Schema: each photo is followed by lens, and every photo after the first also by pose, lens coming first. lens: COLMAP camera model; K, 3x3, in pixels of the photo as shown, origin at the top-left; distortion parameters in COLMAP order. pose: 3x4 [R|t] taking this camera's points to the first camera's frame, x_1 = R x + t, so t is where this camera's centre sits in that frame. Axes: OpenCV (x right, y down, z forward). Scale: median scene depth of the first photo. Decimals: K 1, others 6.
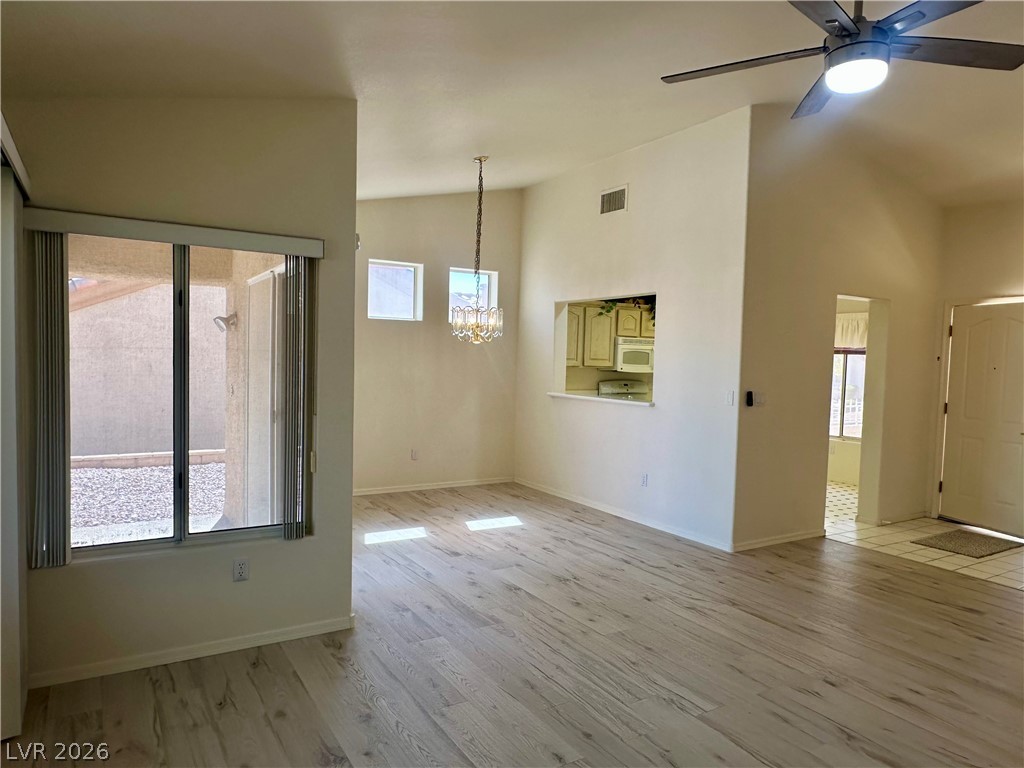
lens RADIAL K [[671.0, 0, 508.5], [0, 671.0, 391.9], [0, 0, 1]] dist [-0.002874, 0.001993]
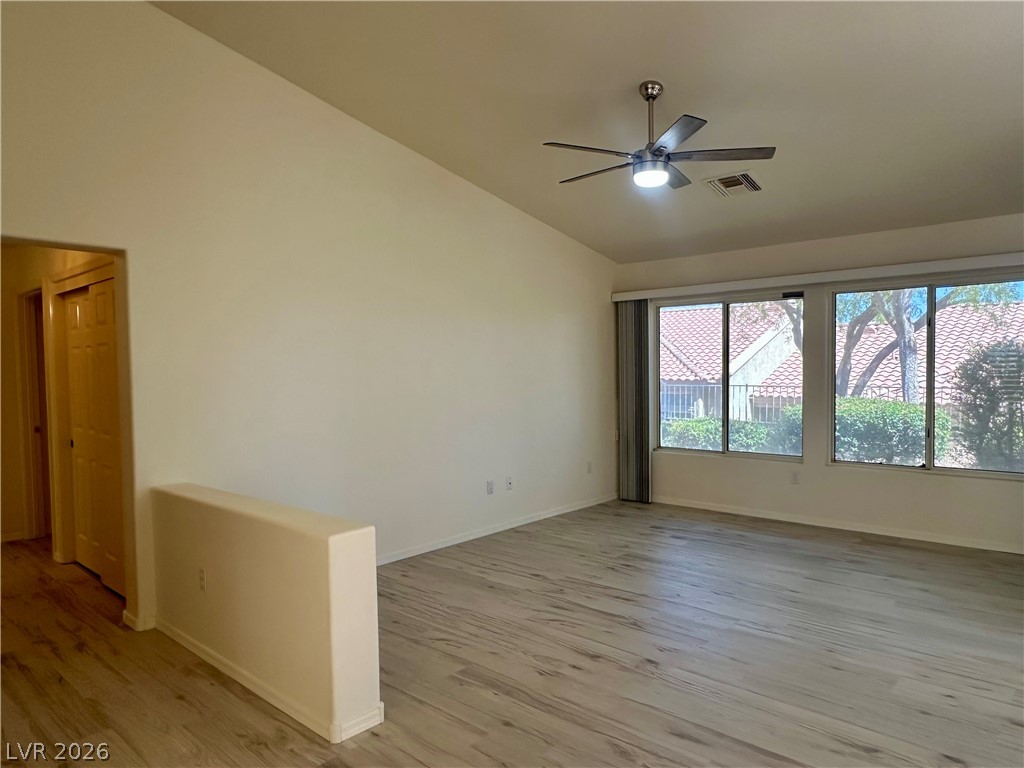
lens RADIAL K [[671.0, 0, 511.4], [0, 671.0, 392.9], [0, 0, 1]] dist [-0.002874, 0.001993]
pose [[-0.960485, -0.003019, -0.278314, 0.536481], [-0.027460, 0.996091, 0.083959, -0.029399], [0.276973, 0.088284, -0.956813, 1.040776]]
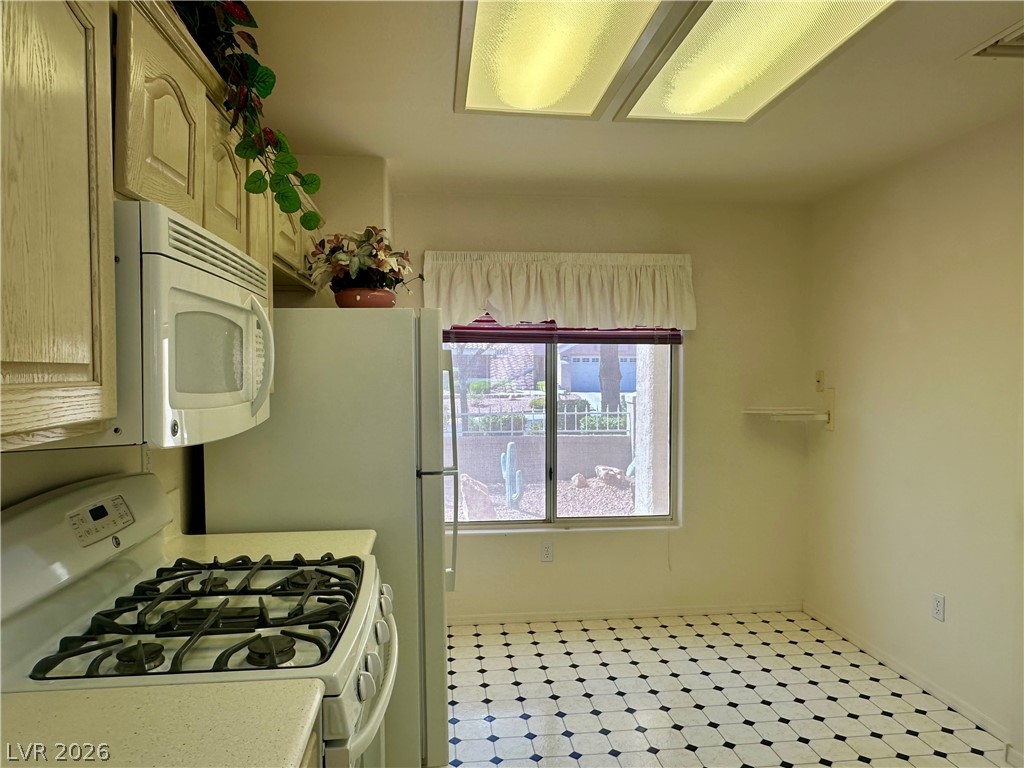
lens RADIAL K [[671.0, 0, 513.1], [0, 671.0, 383.6], [0, 0, 1]] dist [-0.002874, 0.001993]
pose [[0.416027, -0.045227, 0.908227, 0.099641], [0.052307, 0.998299, 0.025752, -0.064508], [-0.907847, 0.036793, 0.417685, 1.269768]]
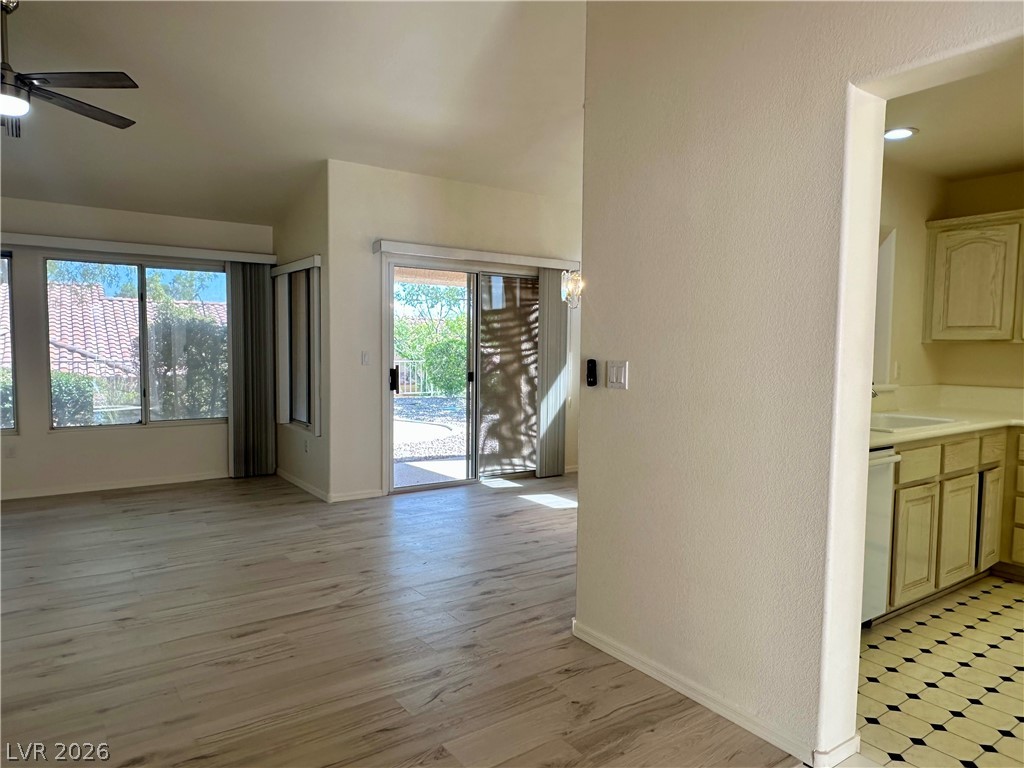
lens RADIAL K [[671.0, 0, 509.9], [0, 671.0, 392.4], [0, 0, 1]] dist [-0.002874, 0.001993]
pose [[0.066198, 0.043513, -0.996857, 0.838426], [-0.063443, 0.997211, 0.039315, 0.008021], [0.995788, 0.060641, 0.068774, 0.824017]]
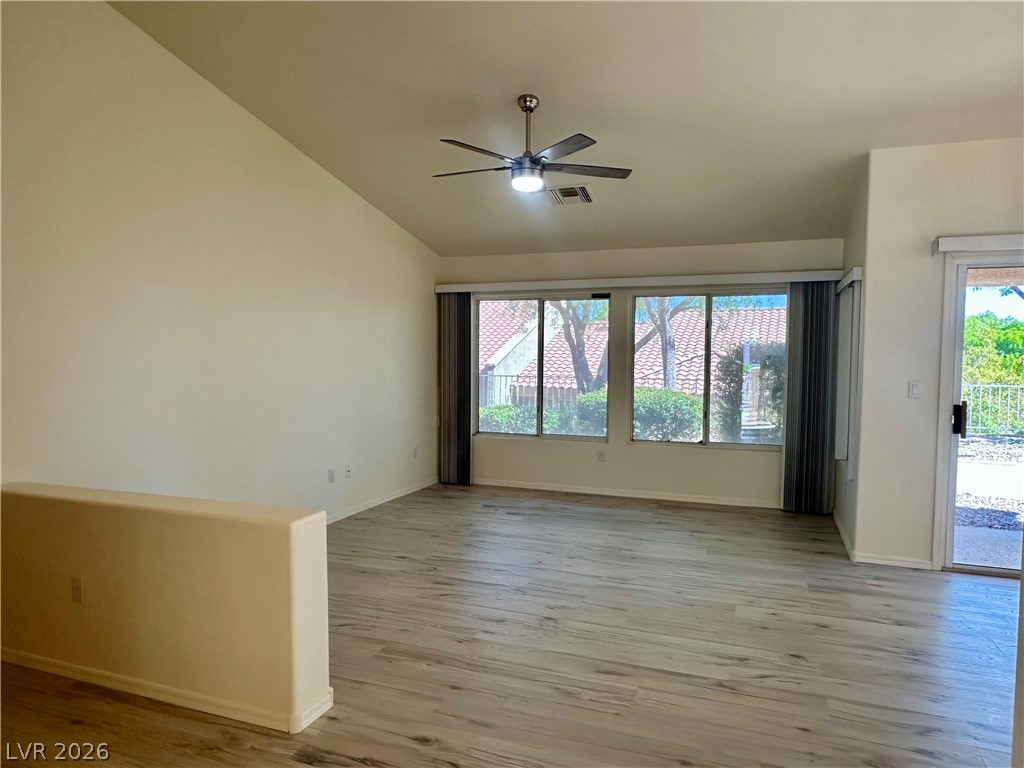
lens RADIAL K [[671.0, 0, 509.5], [0, 671.0, 392.2], [0, 0, 1]] dist [-0.002874, 0.001993]
pose [[-0.792941, 0.000711, -0.609298, 0.681533], [-0.061331, 0.994827, 0.080977, -0.021895], [0.606204, 0.101579, -0.788796, 1.008653]]
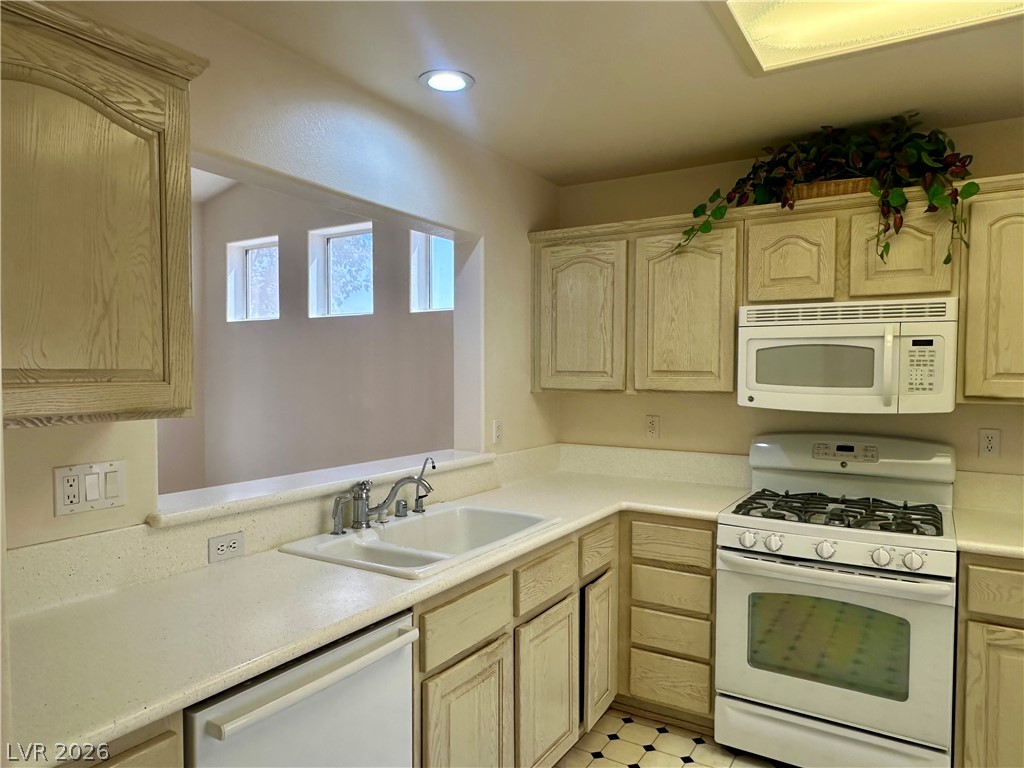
lens RADIAL K [[671.0, 0, 514.7], [0, 671.0, 394.8], [0, 0, 1]] dist [-0.002874, 0.001993]
pose [[0.453796, 0.011017, -0.891037, 0.605172], [-0.040195, 0.999159, -0.008117, -0.042174], [0.890199, 0.039498, 0.453857, 1.076047]]
